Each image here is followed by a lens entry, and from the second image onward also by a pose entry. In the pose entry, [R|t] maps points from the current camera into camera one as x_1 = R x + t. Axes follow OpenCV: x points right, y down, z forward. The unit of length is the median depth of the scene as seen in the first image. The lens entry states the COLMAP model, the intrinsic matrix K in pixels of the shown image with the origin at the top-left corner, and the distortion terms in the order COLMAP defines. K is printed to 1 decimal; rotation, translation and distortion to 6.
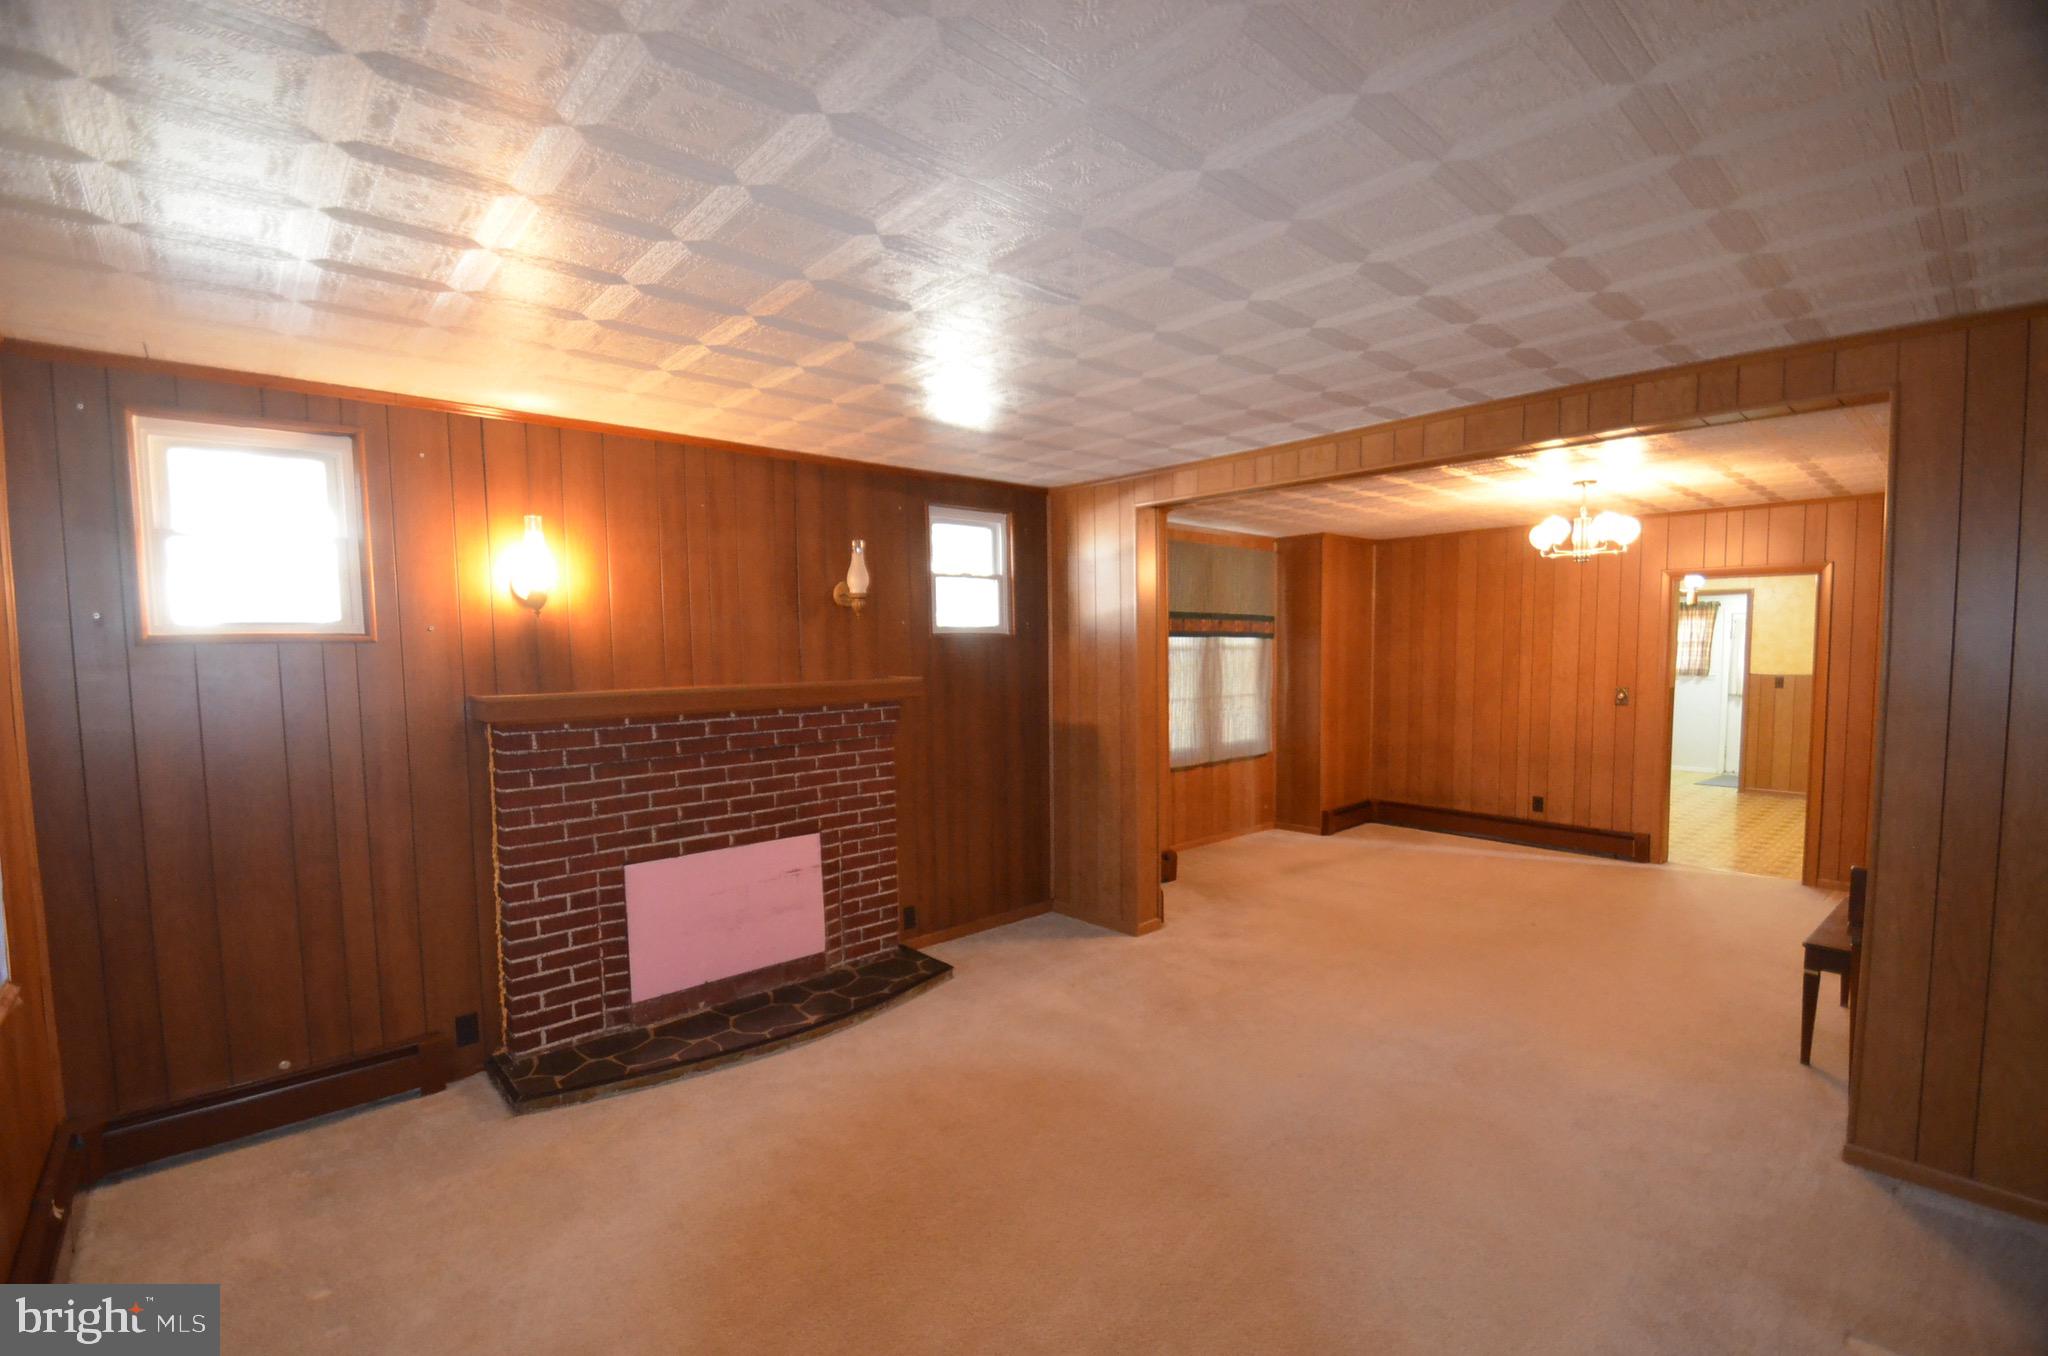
lens RADIAL K [[893.5, 0, 1015.7], [0, 893.5, 713.4], [0, 0, 1]] dist [0.014843, -0.011072]
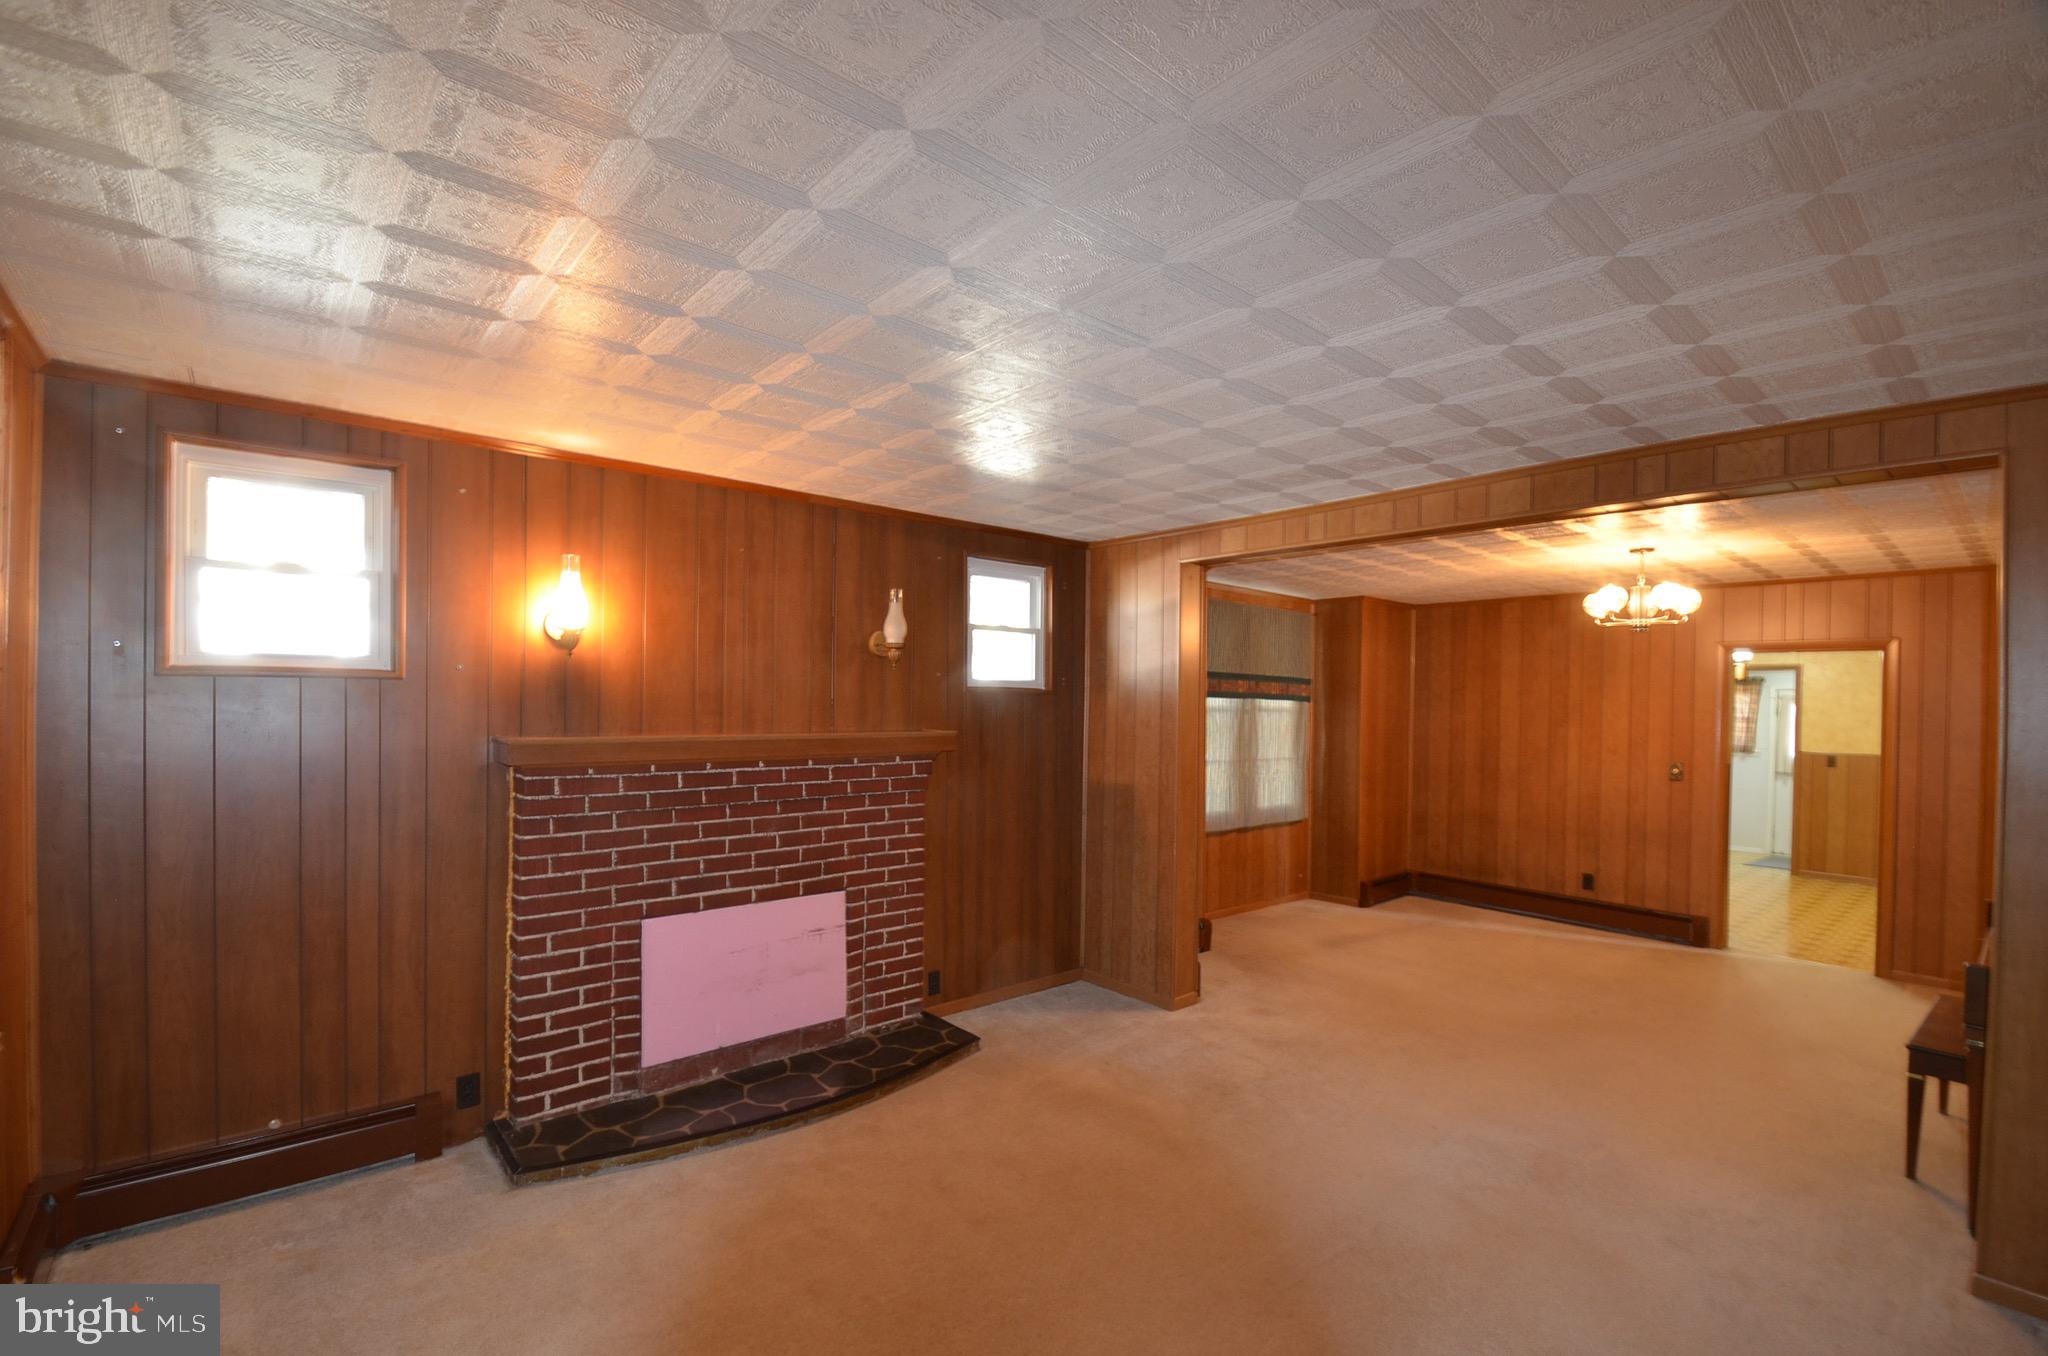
lens RADIAL K [[893.5, 0, 1015.7], [0, 893.5, 713.4], [0, 0, 1]] dist [0.014843, -0.011072]
pose [[0.999458, 0.026744, -0.019184, -0.025647], [-0.027926, 0.997540, -0.064292, 0.000874], [0.017417, 0.064792, 0.997747, 0.038688]]
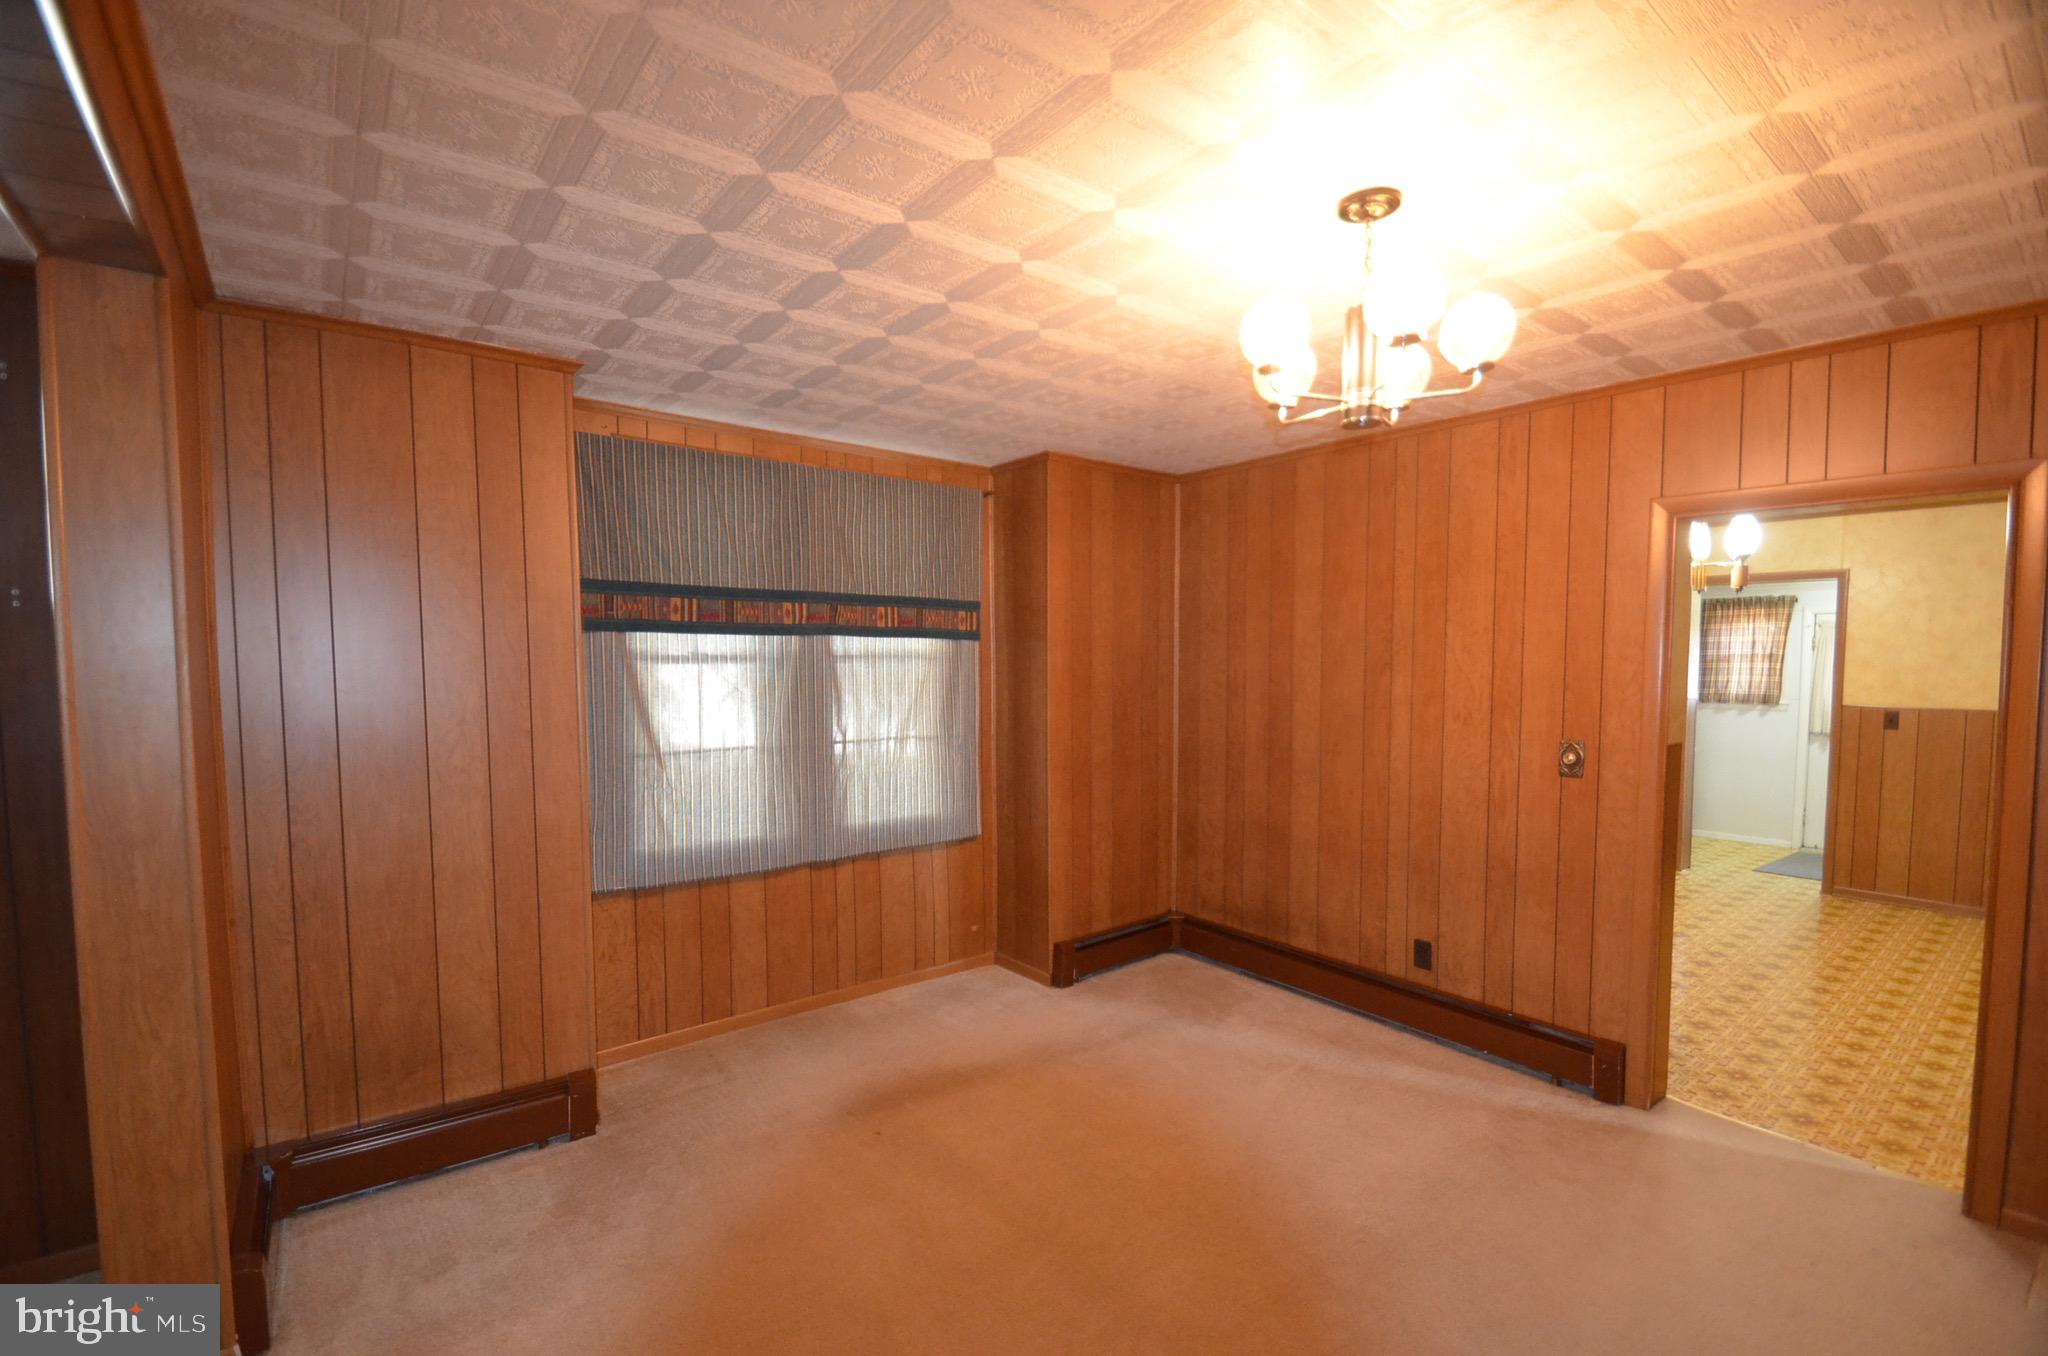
lens RADIAL K [[893.5, 0, 1015.7], [0, 893.5, 713.4], [0, 0, 1]] dist [0.014843, -0.011072]
pose [[0.998212, 0.011878, -0.058585, 0.654486], [-0.012513, 0.999867, -0.010477, -0.057974], [0.058452, 0.011192, 0.998227, 0.801536]]
